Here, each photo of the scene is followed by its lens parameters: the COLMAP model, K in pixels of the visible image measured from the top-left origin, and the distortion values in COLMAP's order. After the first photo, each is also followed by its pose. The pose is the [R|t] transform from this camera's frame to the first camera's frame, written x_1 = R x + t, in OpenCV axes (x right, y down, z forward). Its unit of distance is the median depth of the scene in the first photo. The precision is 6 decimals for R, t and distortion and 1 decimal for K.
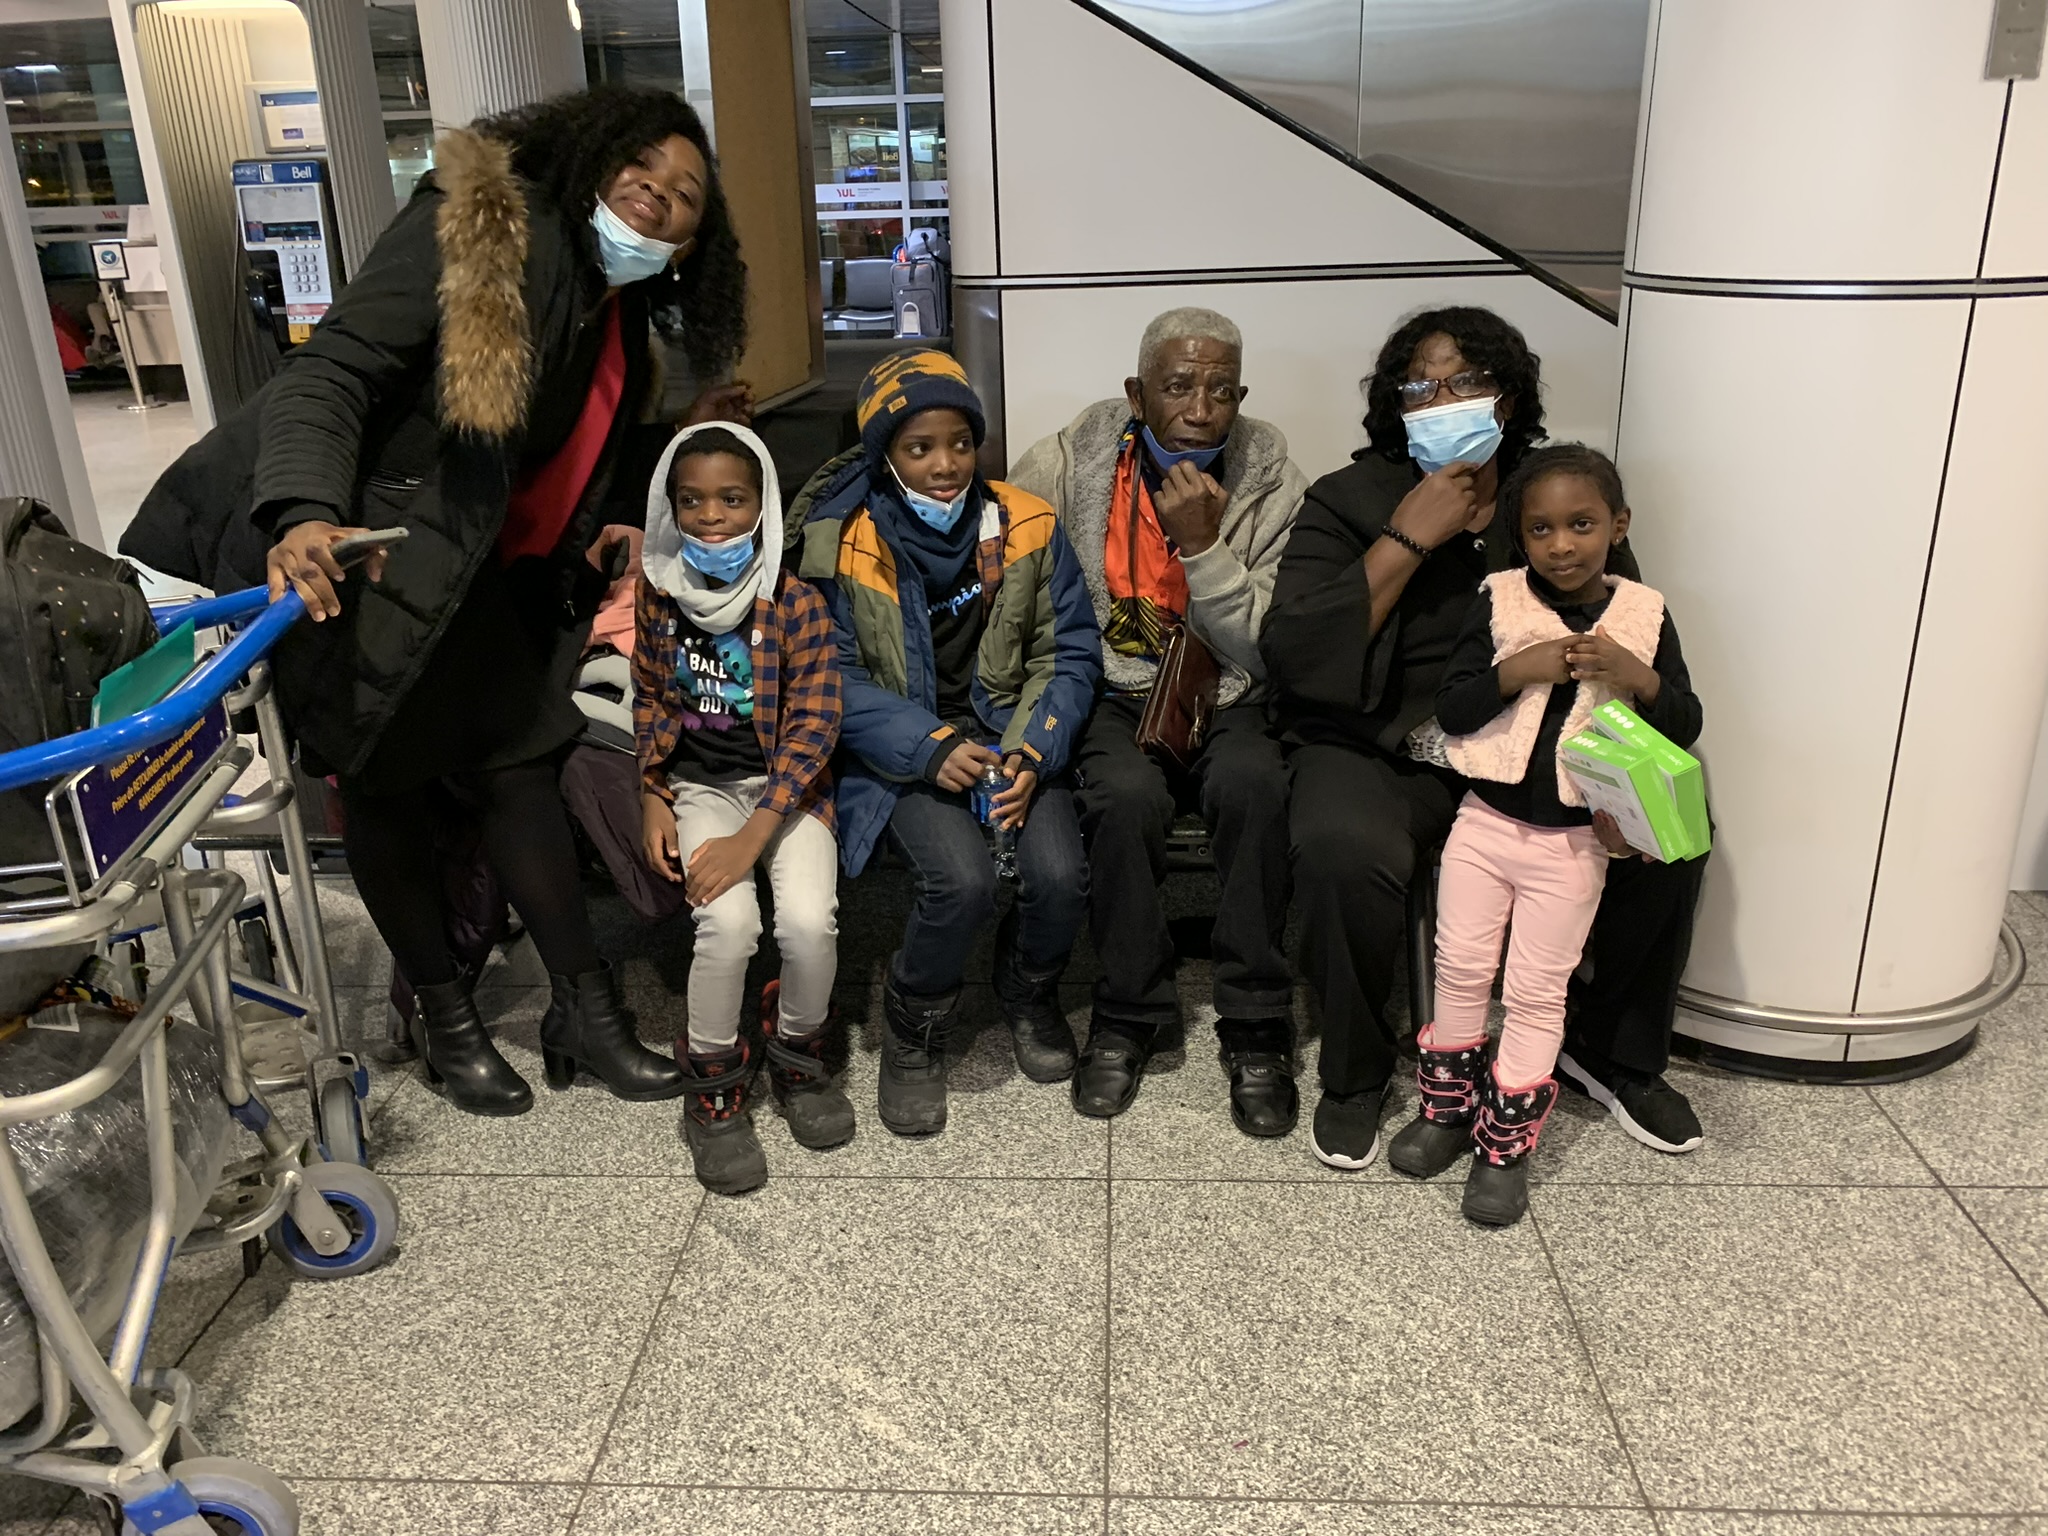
lens RADIAL K [[1637.0, 0, 1003.9], [0, 1637.0, 783.0], [0, 0, 1]] dist [-0.002490, -0.001505]
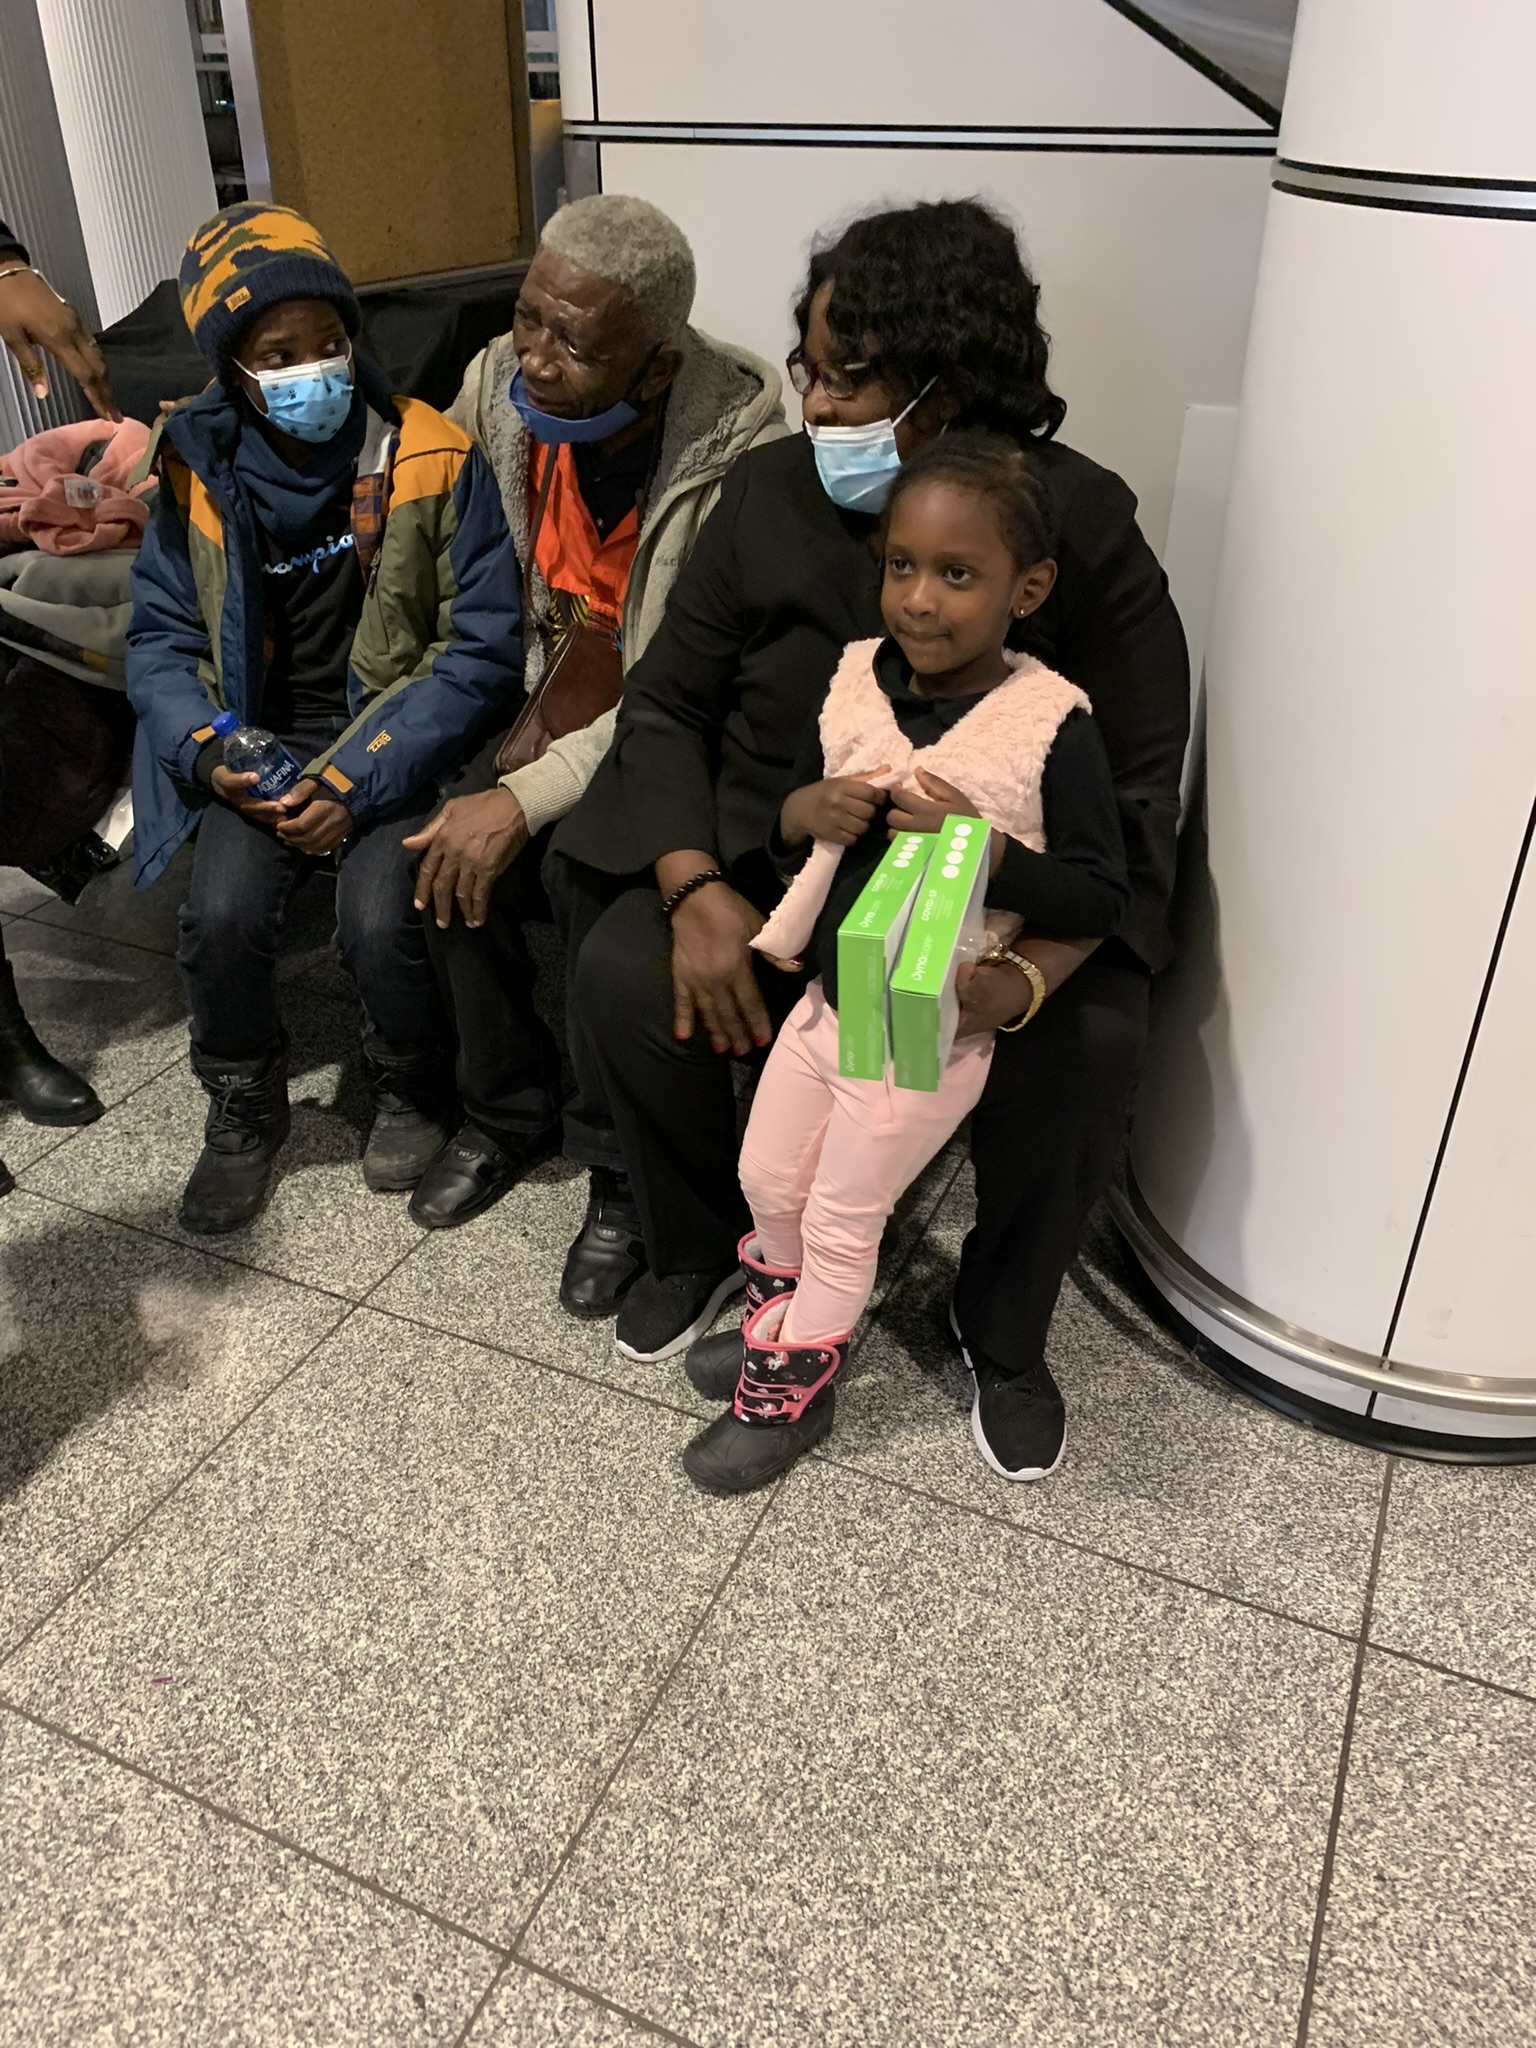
lens RADIAL K [[1637.0, 0, 744.8], [0, 1637.0, 1058.5], [0, 0, 1]] dist [-0.002490, -0.001505]
pose [[0.928635, 0.219192, -0.299320, 0.481507], [-0.151107, 0.960316, 0.234434, -0.105696], [0.338828, -0.172475, 0.924905, 0.322371]]
